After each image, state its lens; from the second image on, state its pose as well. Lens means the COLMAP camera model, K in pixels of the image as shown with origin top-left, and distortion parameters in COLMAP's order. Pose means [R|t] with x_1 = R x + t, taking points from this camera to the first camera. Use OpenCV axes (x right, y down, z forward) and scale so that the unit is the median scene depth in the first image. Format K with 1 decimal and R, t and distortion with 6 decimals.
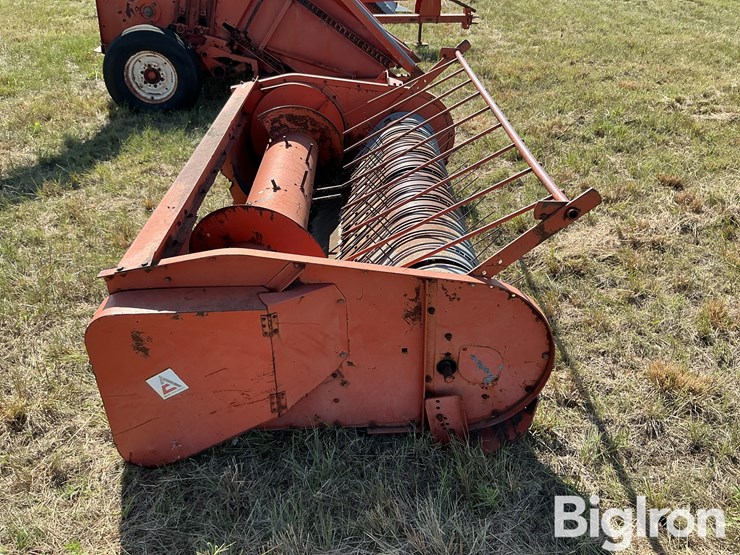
lens RADIAL K [[606.0, 0, 370.0], [0, 606.0, 277.5], [0, 0, 1]] dist [0.144637, -0.303981]
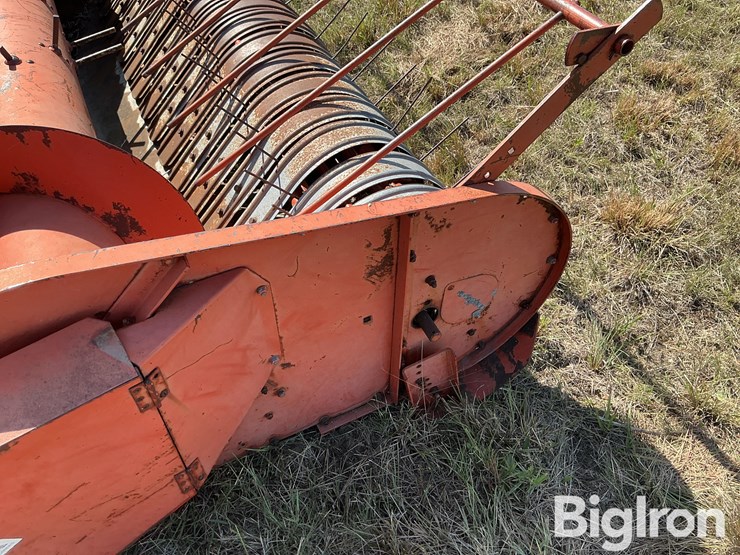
lens RADIAL K [[606.0, 0, 370.0], [0, 606.0, 277.5], [0, 0, 1]] dist [0.144637, -0.303981]
pose [[0.906975, -0.296168, 0.299468, -0.110874], [0.186769, 0.920094, 0.344303, -0.128939], [-0.377511, -0.256343, 0.889817, 0.454294]]
